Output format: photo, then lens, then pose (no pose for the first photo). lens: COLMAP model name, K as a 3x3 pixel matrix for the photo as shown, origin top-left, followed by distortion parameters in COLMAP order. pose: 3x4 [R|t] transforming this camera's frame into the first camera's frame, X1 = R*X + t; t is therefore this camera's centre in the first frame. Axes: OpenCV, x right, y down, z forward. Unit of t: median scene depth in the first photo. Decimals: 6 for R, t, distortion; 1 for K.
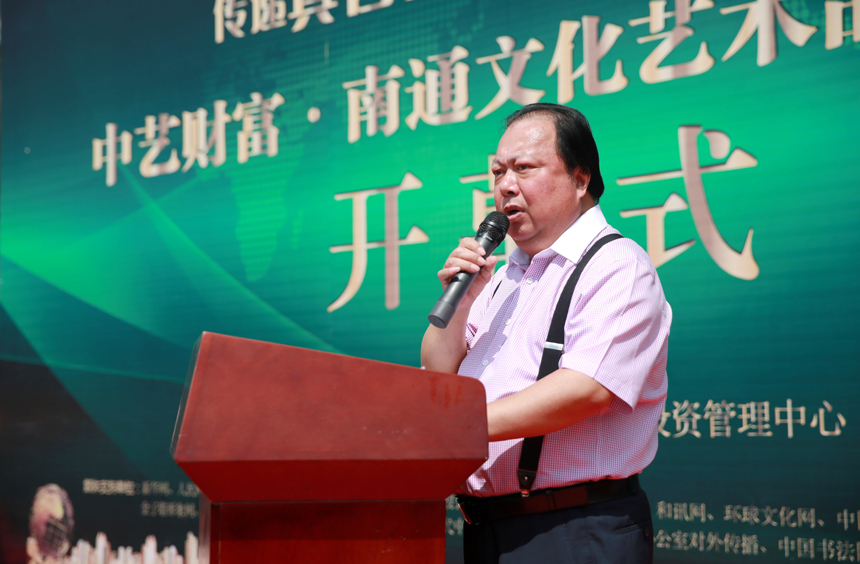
lens RADIAL K [[1634.1, 0, 428.7], [0, 1634.1, 299.9], [0, 0, 1]] dist [0.210209, -0.005702]
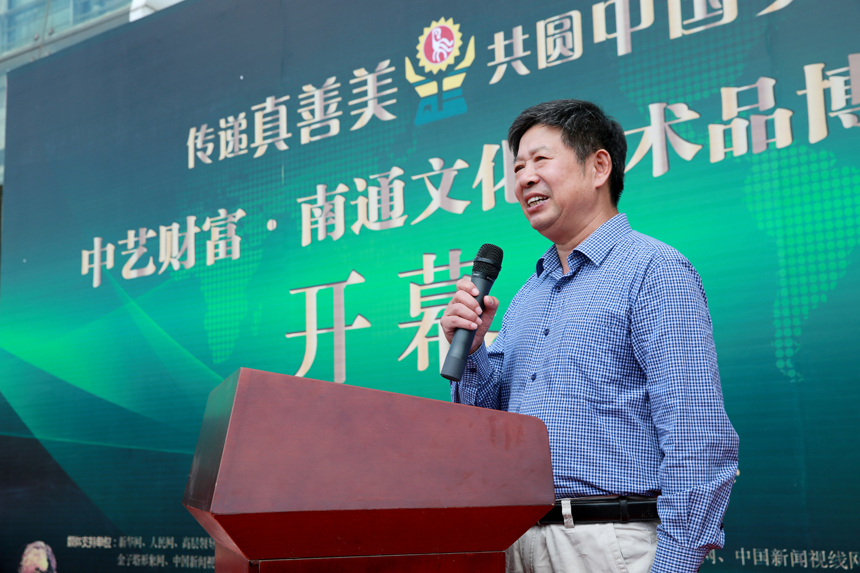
lens RADIAL K [[1213.8, 0, 430.0], [0, 1213.8, 286.5], [0, 0, 1]] dist [0.106273, 0.078631]
pose [[0.996005, -0.000784, 0.089289, -0.034529], [0.008616, 0.996139, -0.087366, 0.012054], [-0.088876, 0.087786, 0.992167, 0.105479]]
